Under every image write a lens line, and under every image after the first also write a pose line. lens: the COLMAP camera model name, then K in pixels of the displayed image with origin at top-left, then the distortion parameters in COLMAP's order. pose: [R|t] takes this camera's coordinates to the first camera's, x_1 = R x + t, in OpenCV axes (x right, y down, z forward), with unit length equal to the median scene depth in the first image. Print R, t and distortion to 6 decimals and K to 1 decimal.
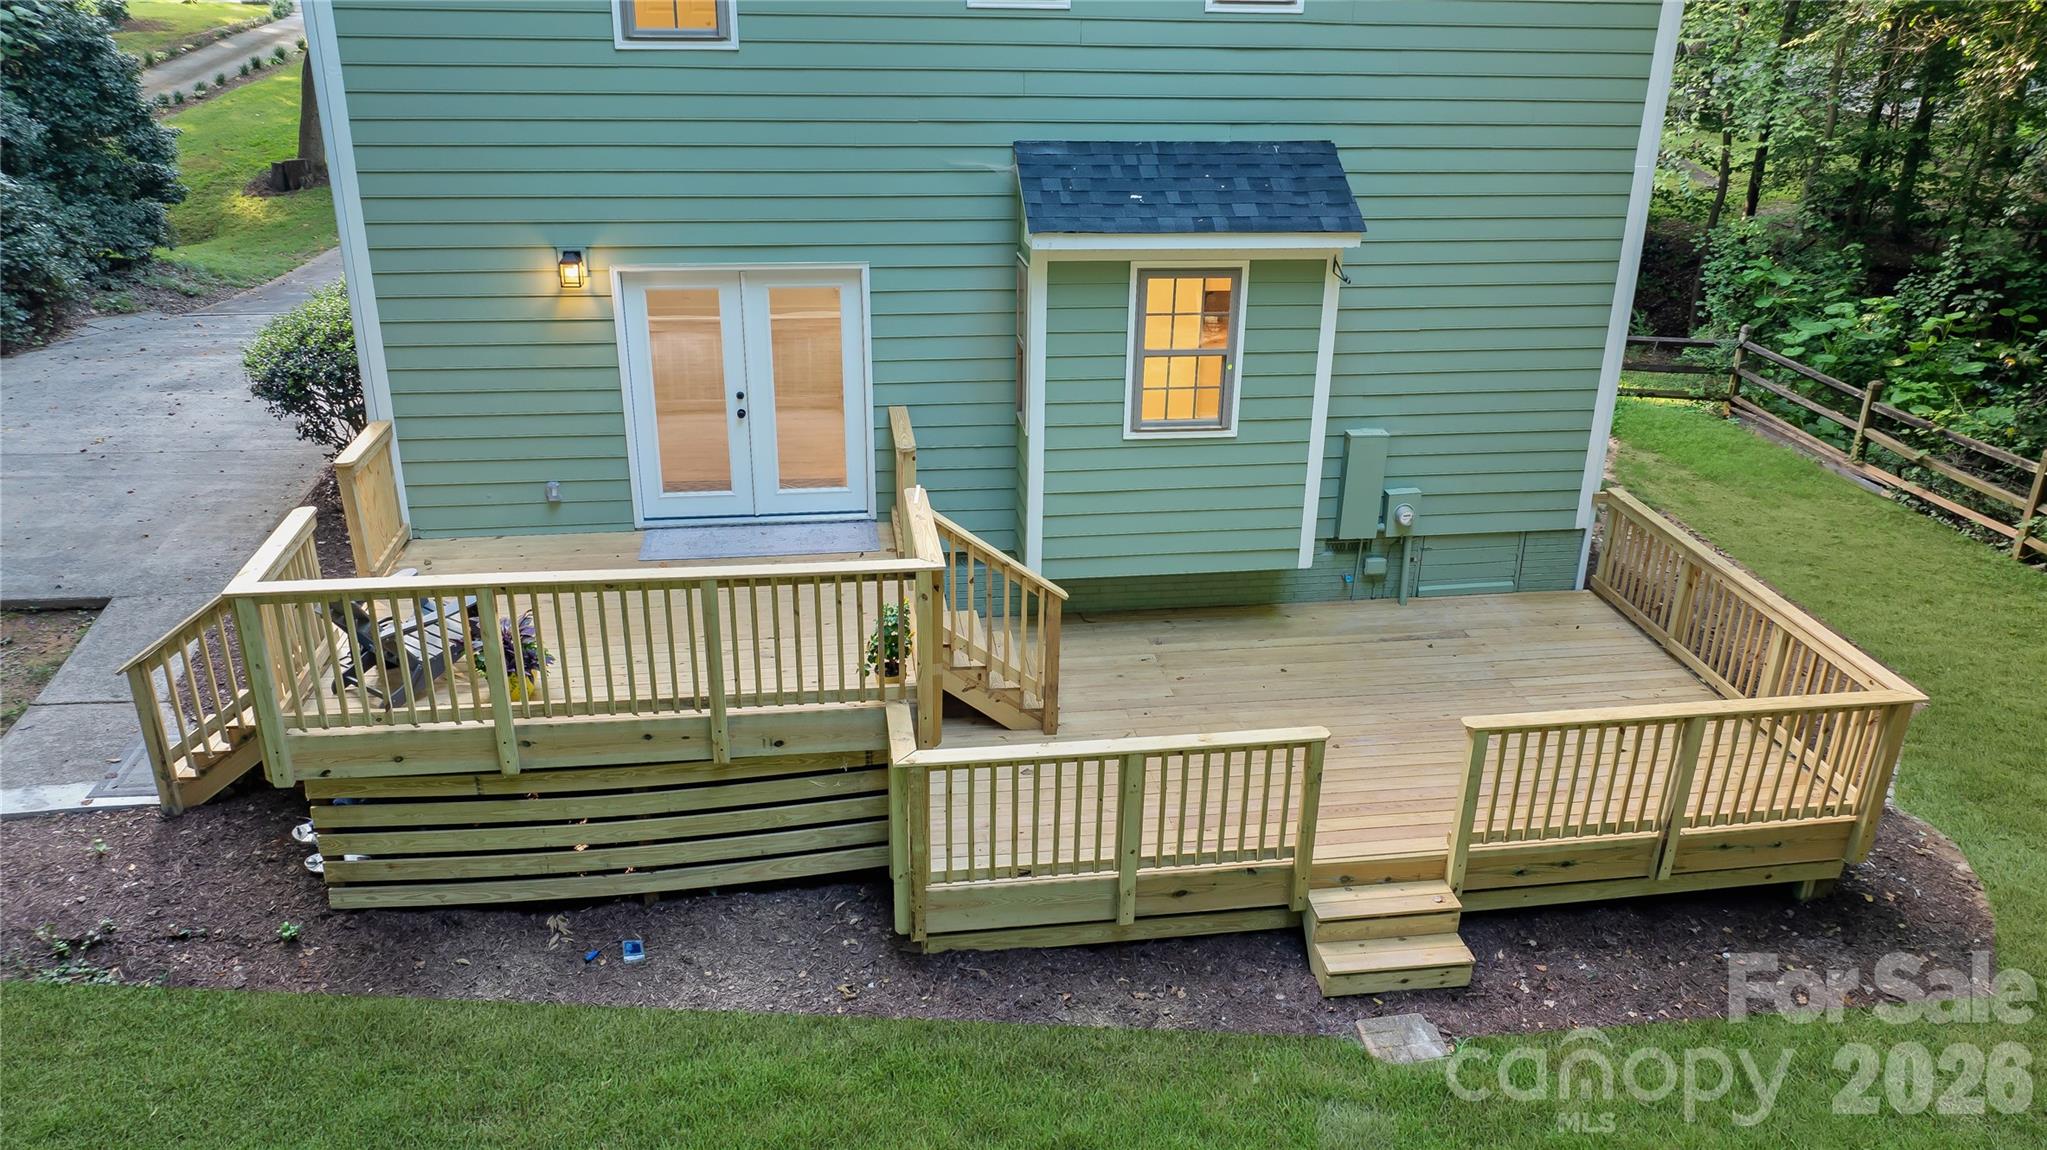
lens RADIAL K [[1478.6, 0, 1023.5], [0, 1478.6, 575.0], [0, 0, 1]] dist [0.000008, 0.000864]
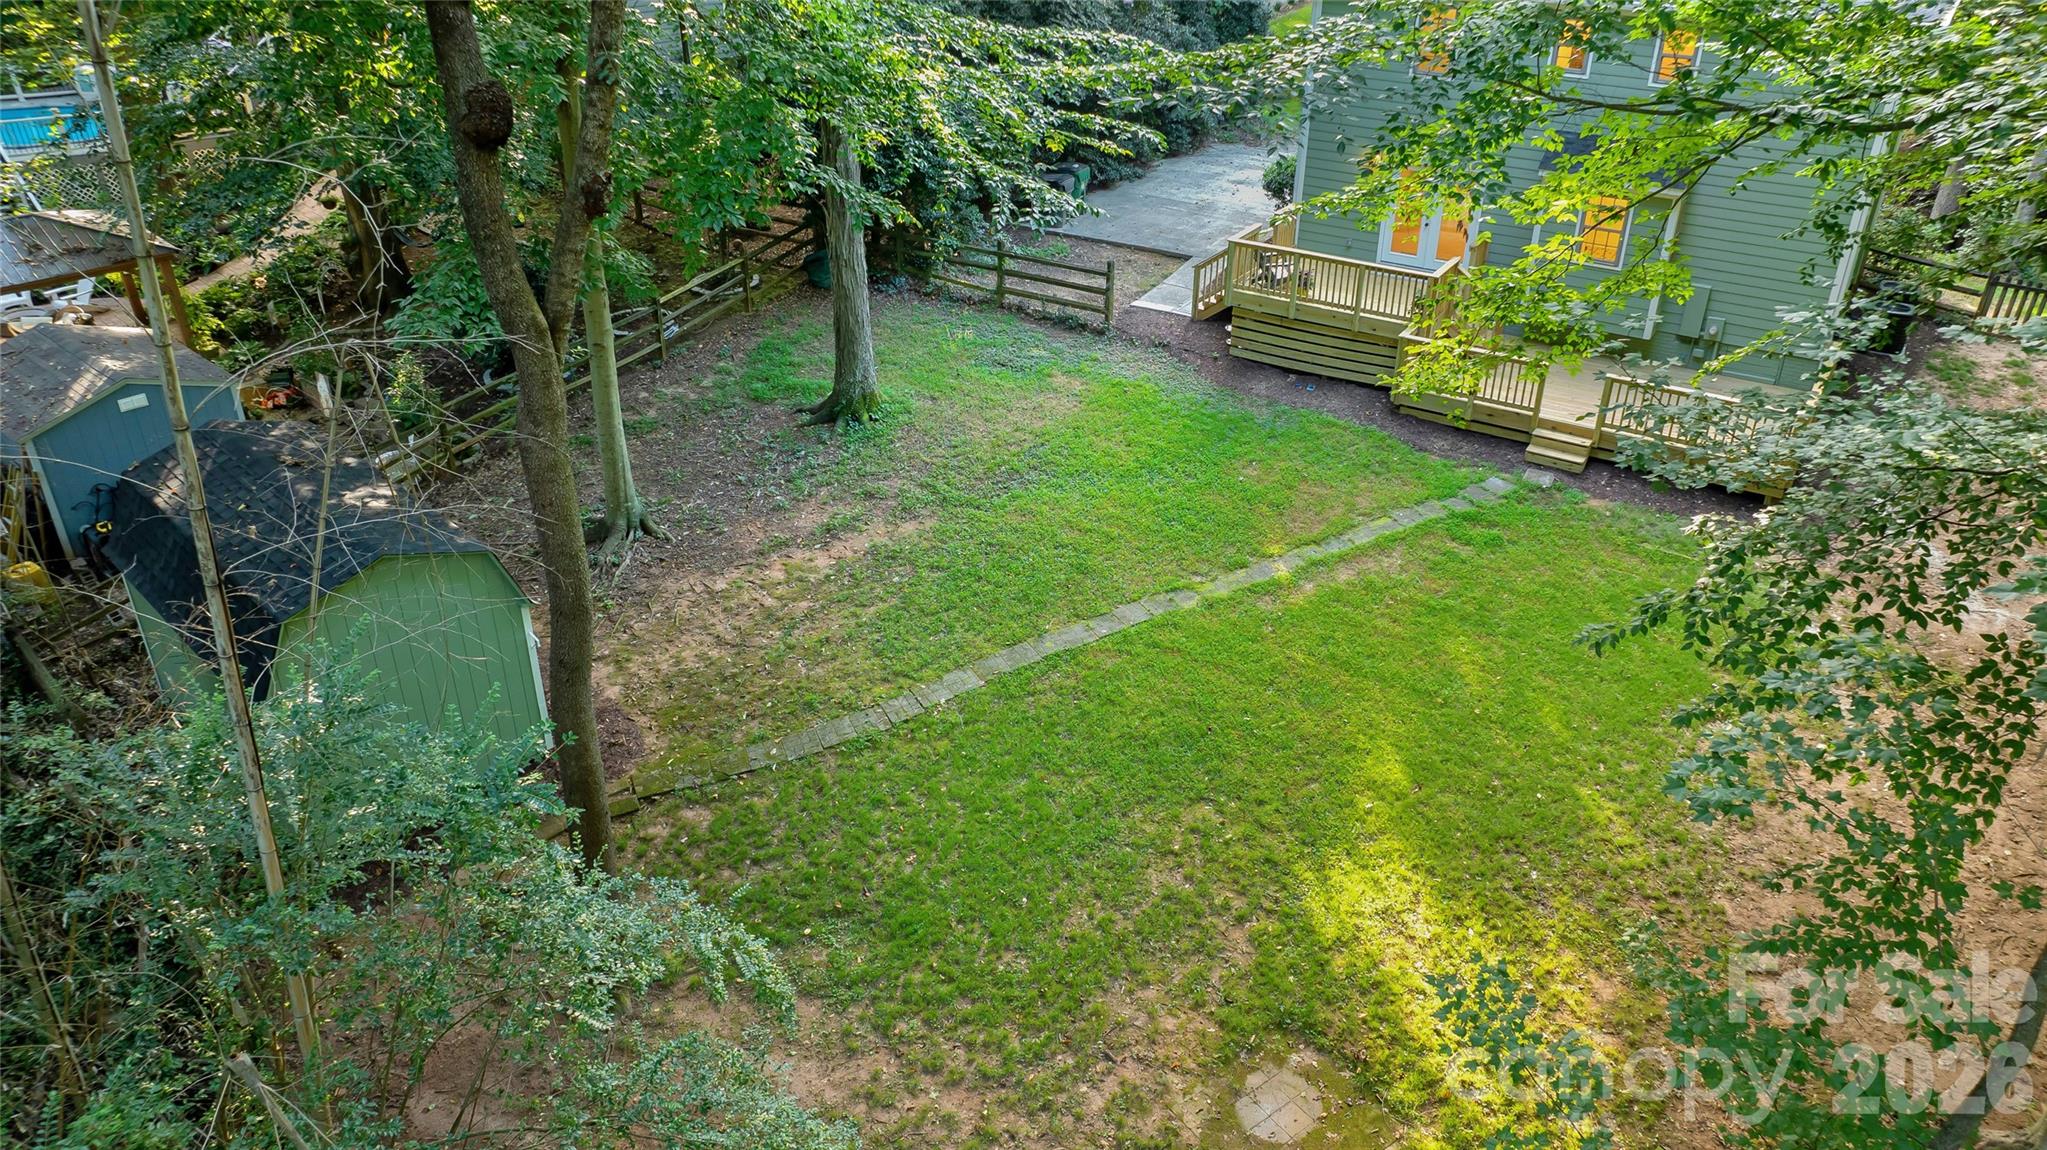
lens RADIAL K [[1478.6, 0, 1023.5], [0, 1478.6, 575.0], [0, 0, 1]] dist [0.000008, 0.000864]
pose [[0.770239, 0.302474, -0.561464, 1.062276], [-0.251244, 0.953094, 0.168786, 0.250054], [0.586181, 0.011059, 0.810104, -1.730142]]
